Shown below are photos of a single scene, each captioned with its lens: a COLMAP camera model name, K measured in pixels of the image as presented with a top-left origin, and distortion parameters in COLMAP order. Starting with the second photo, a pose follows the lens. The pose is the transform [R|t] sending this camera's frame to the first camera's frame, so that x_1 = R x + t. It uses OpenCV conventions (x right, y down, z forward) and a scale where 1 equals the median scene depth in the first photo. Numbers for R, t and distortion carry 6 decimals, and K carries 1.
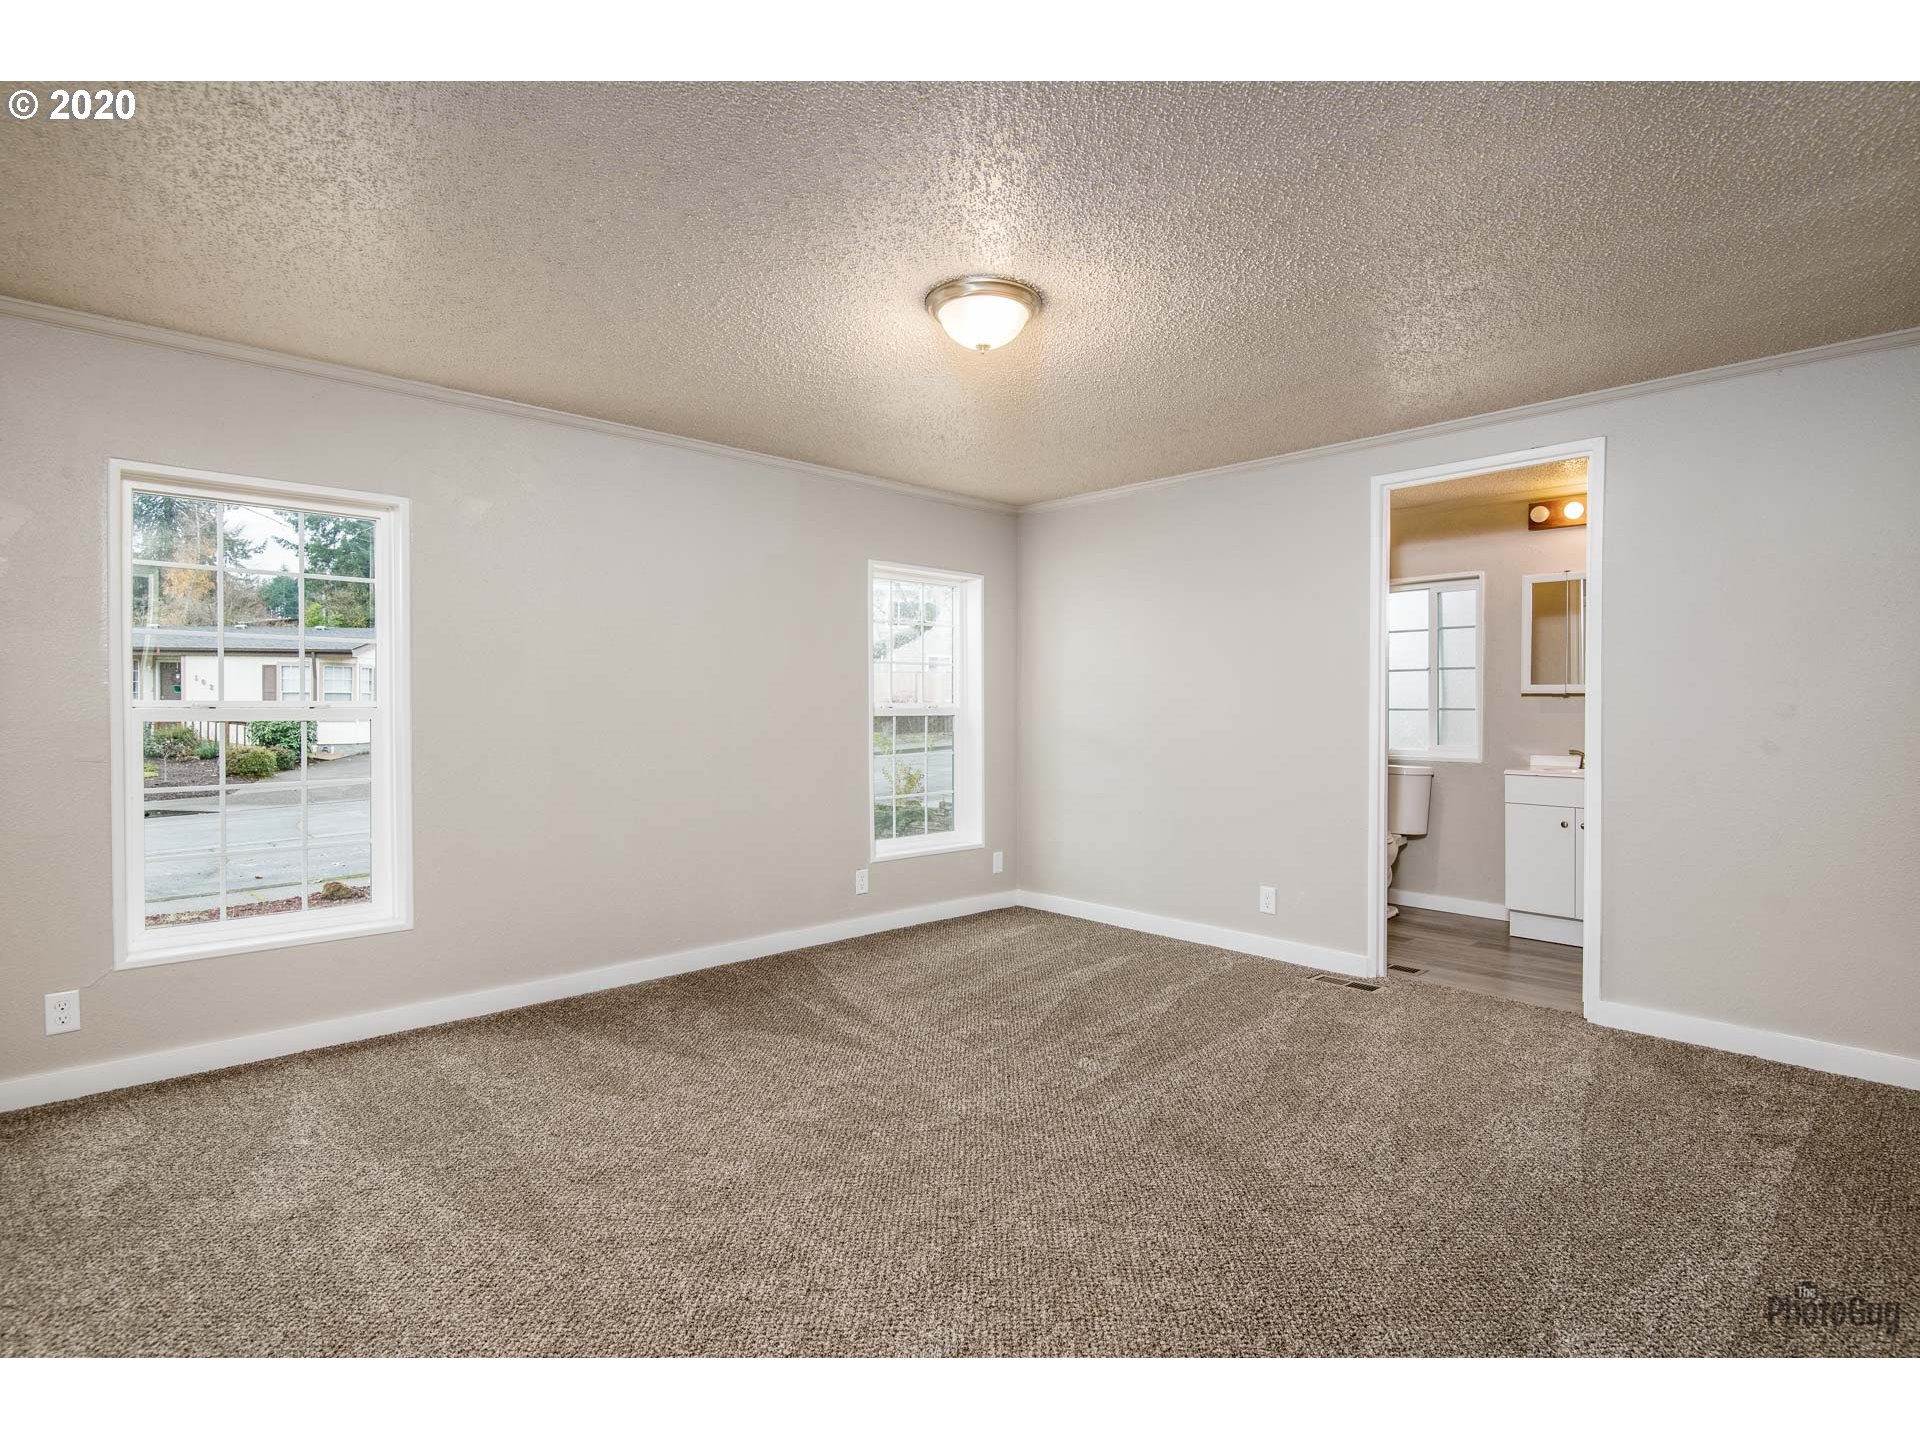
lens RADIAL K [[942.0, 0, 968.2], [0, 942.0, 712.4], [0, 0, 1]] dist [0.024714, -0.023896]
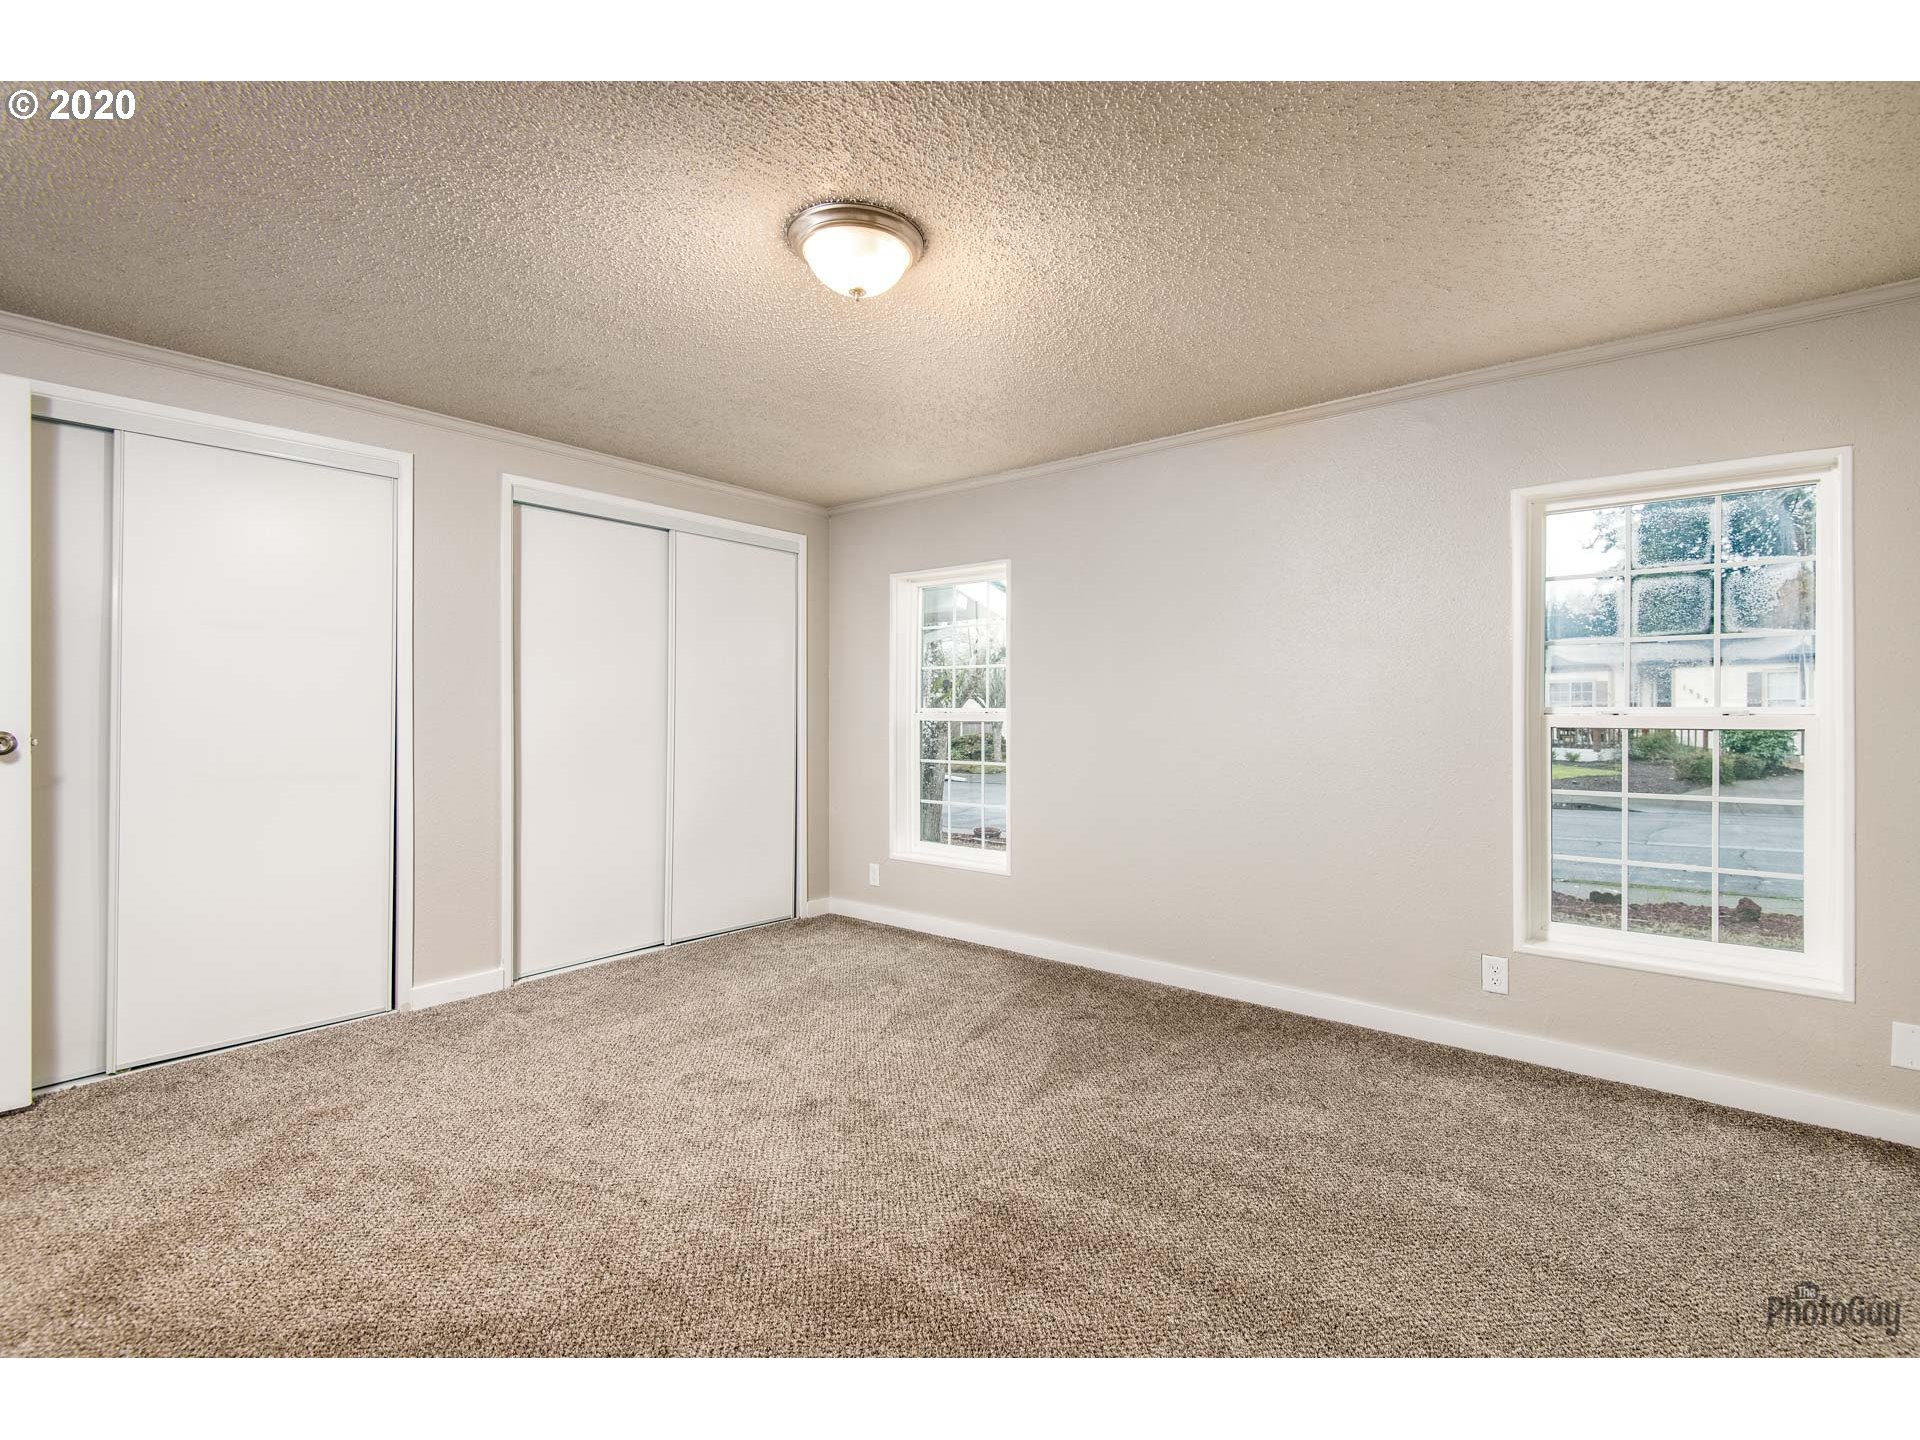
lens RADIAL K [[868.2, 0, 971.5], [0, 868.2, 713.6], [0, 0, 1]] dist [0.019833, -0.016446]
pose [[0.131206, -0.001022, -0.991355, 0.155870], [-0.005959, 0.999981, -0.001820, -0.000936], [0.991337, 0.006147, 0.131198, 0.188191]]
